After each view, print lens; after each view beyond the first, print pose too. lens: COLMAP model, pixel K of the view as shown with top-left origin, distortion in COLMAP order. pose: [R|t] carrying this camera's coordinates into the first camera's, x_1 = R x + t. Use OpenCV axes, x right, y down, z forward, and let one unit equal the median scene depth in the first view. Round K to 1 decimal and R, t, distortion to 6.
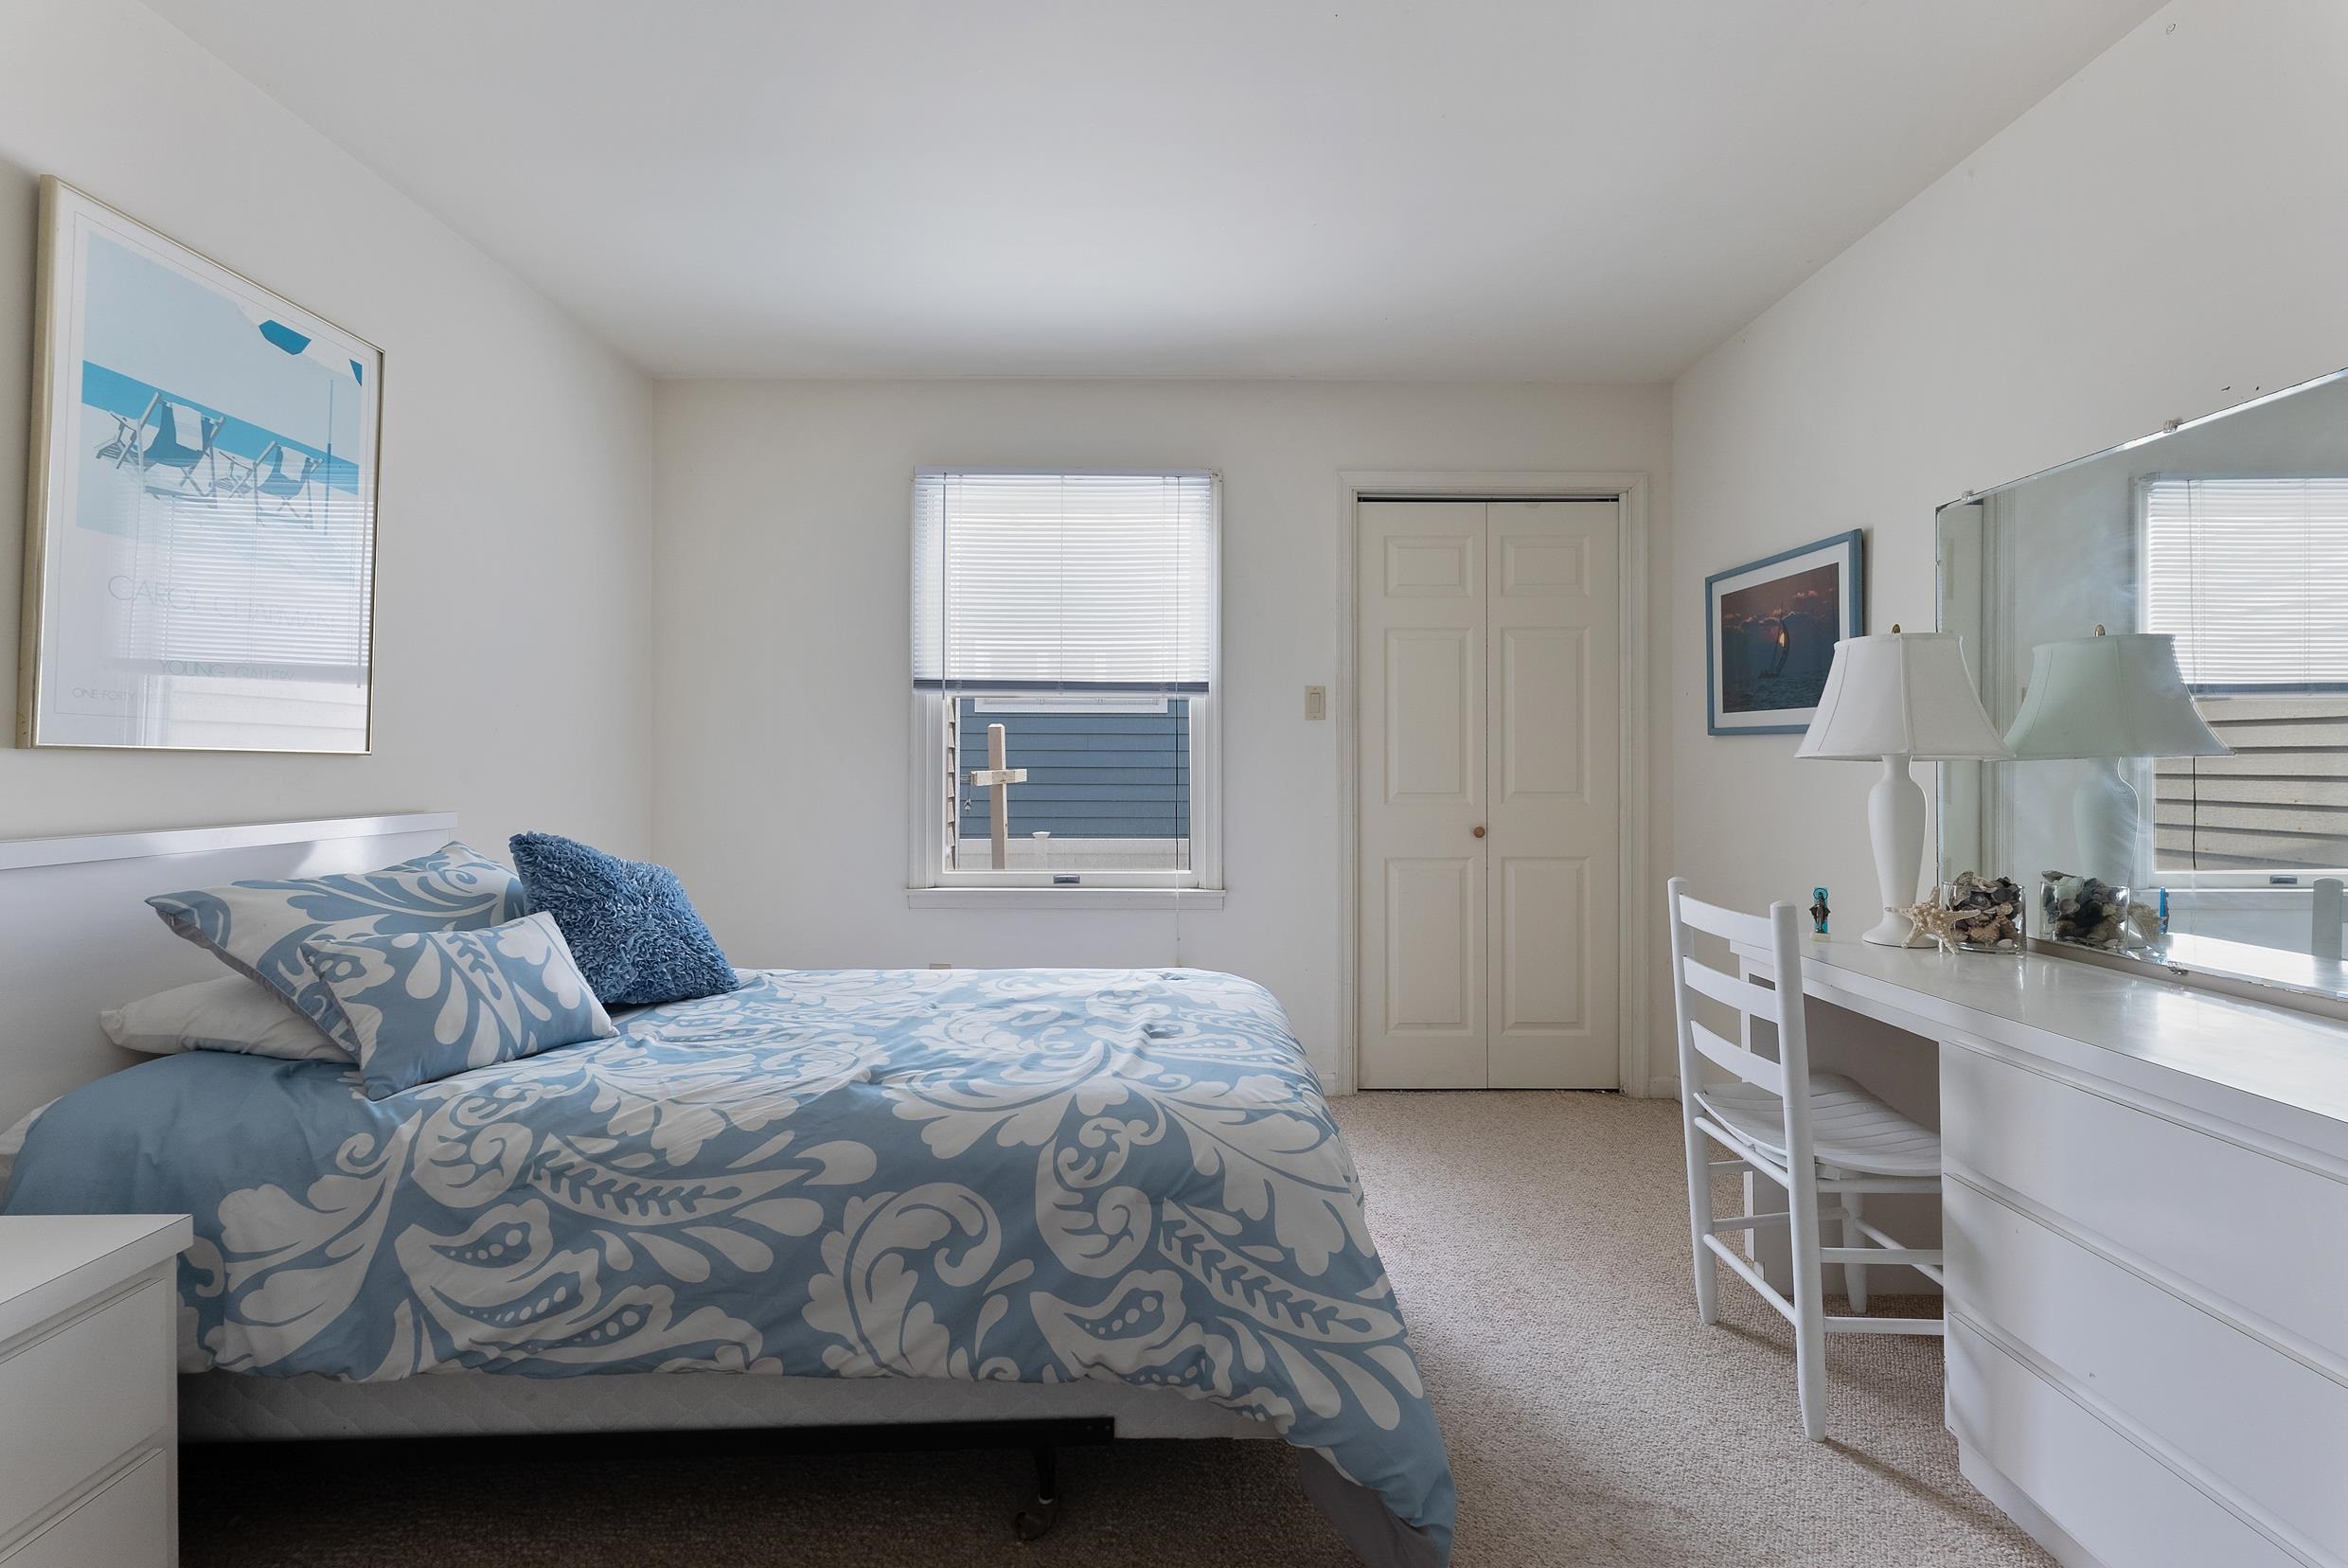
lens RADIAL K [[950.4, 0, 1172.1], [0, 950.4, 769.3], [0, 0, 1]] dist [0.006616, -0.002386]
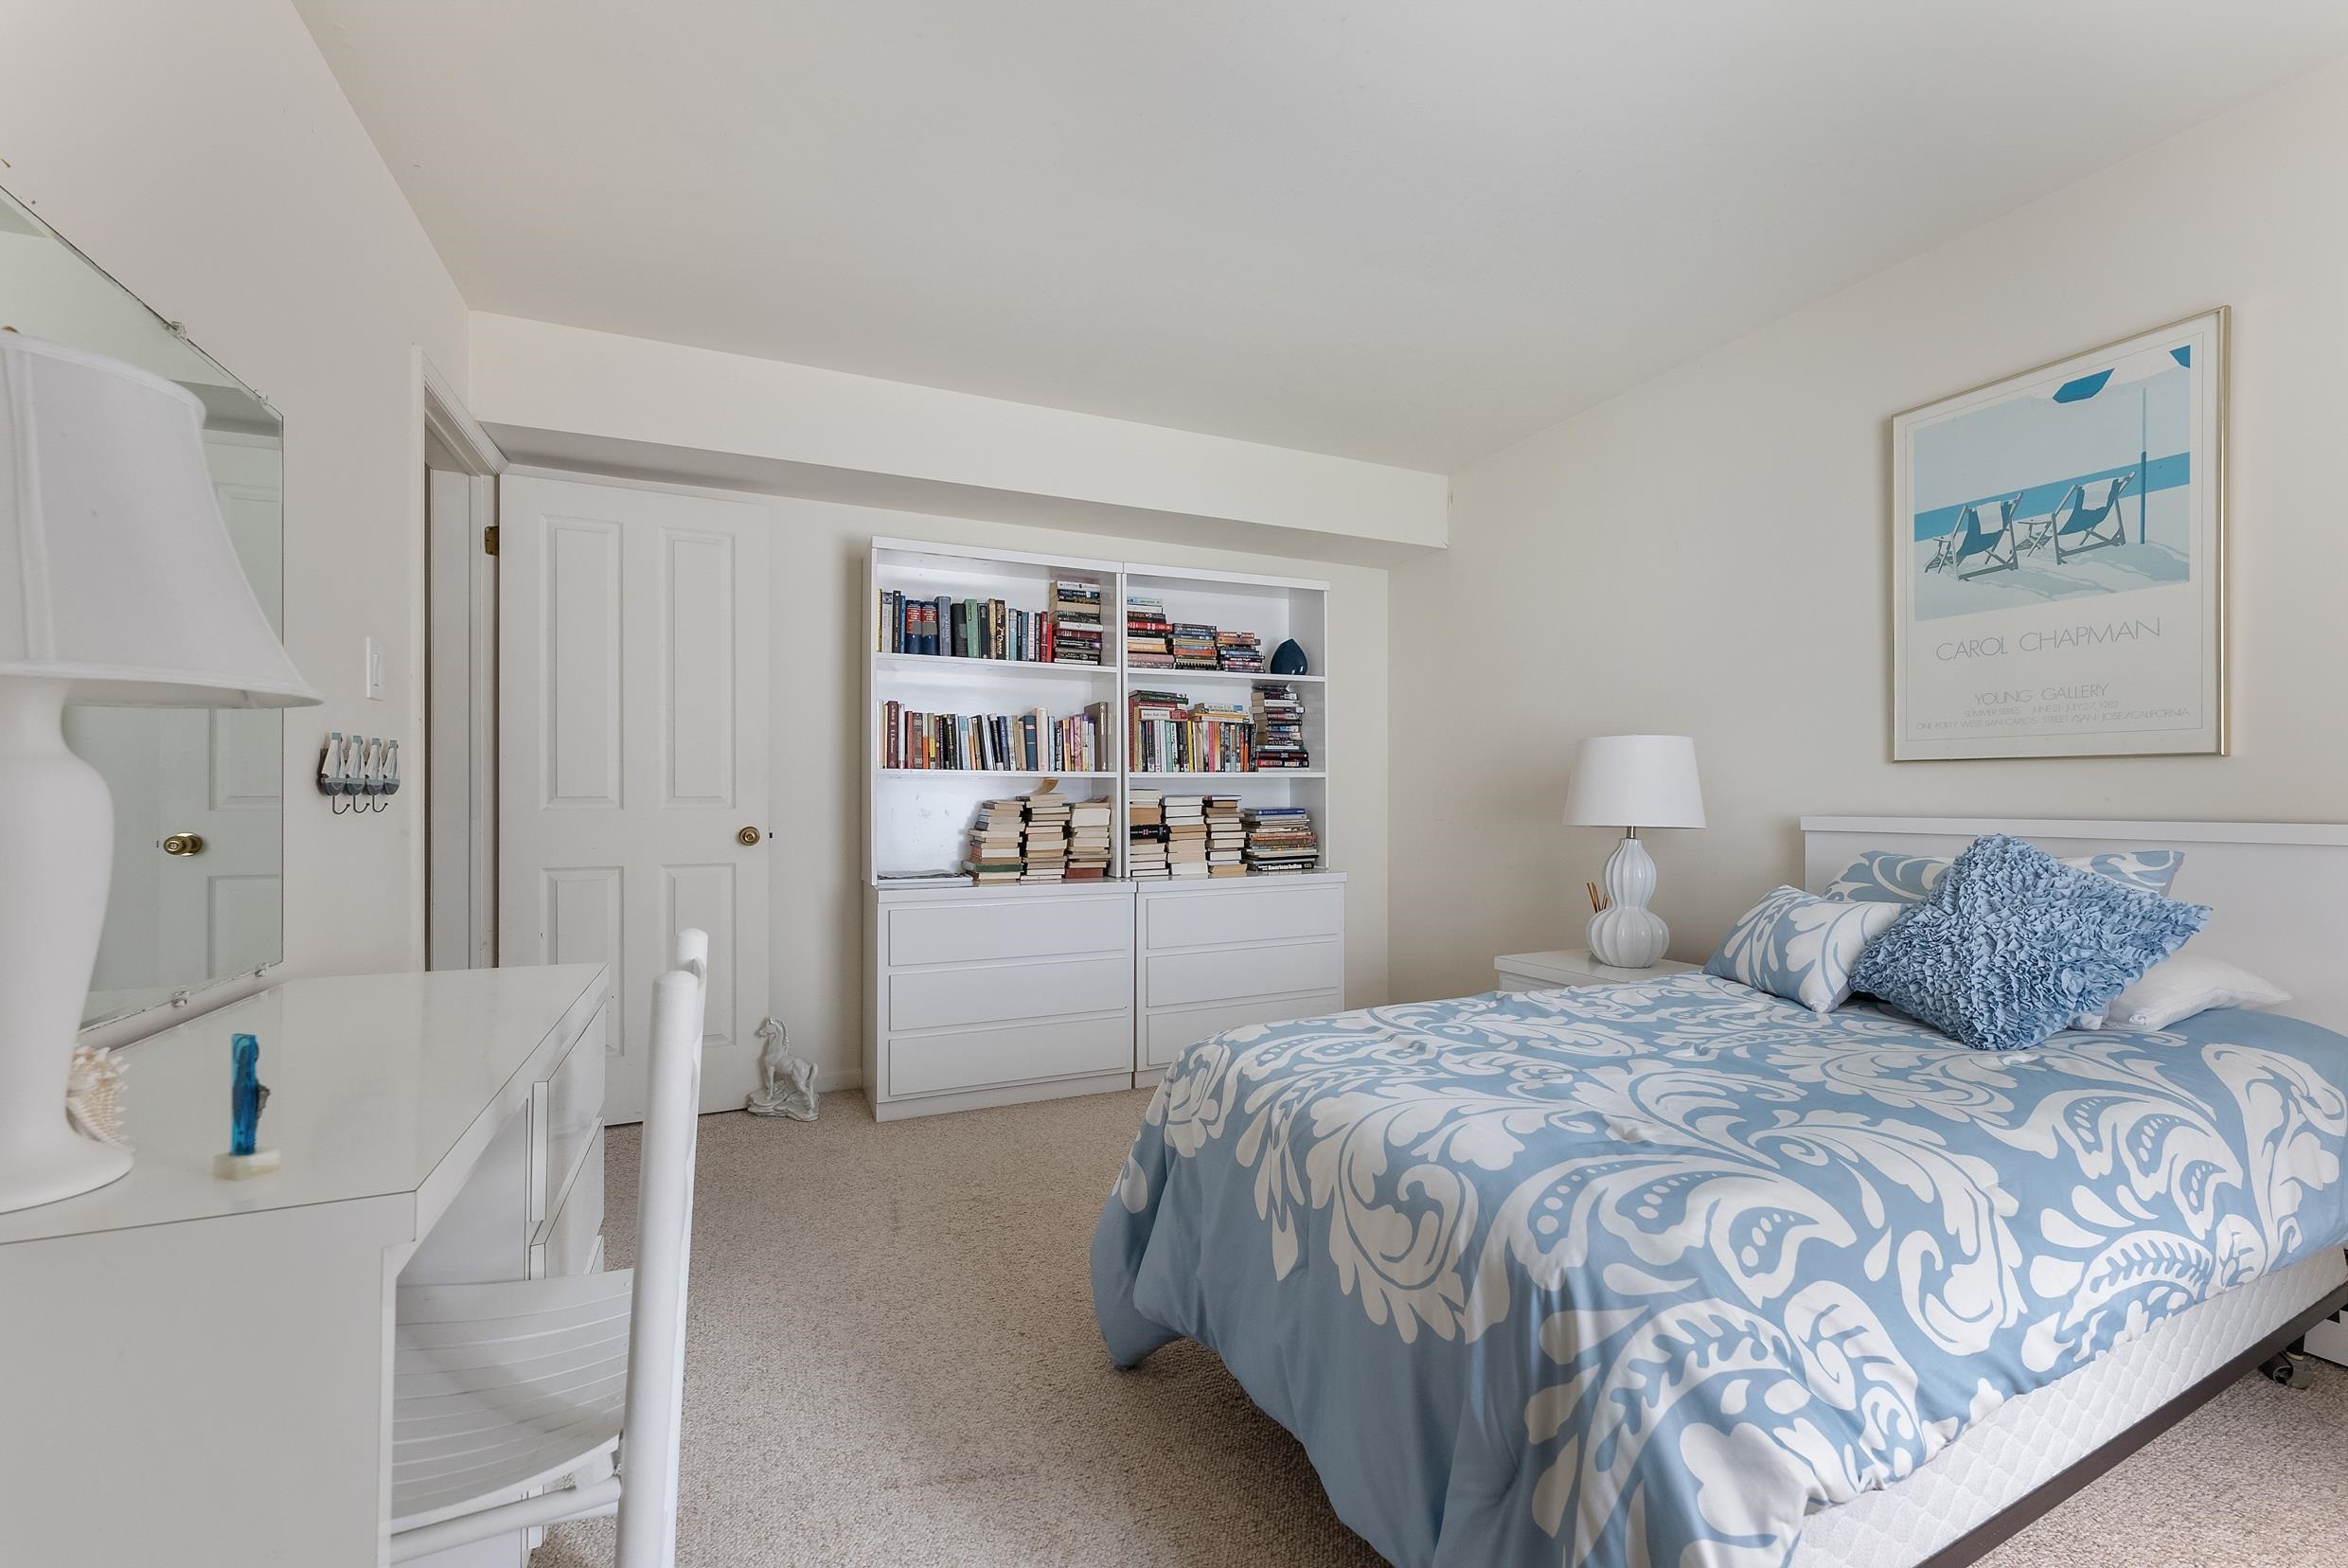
lens RADIAL K [[950.4, 0, 1175.4], [0, 950.4, 790.7], [0, 0, 1]] dist [0.006616, -0.002386]
pose [[-0.910665, -0.001945, -0.413142, 0.552974], [-0.000311, 0.999992, -0.004021, 0.029491], [0.413146, -0.003533, -0.910658, 1.724356]]
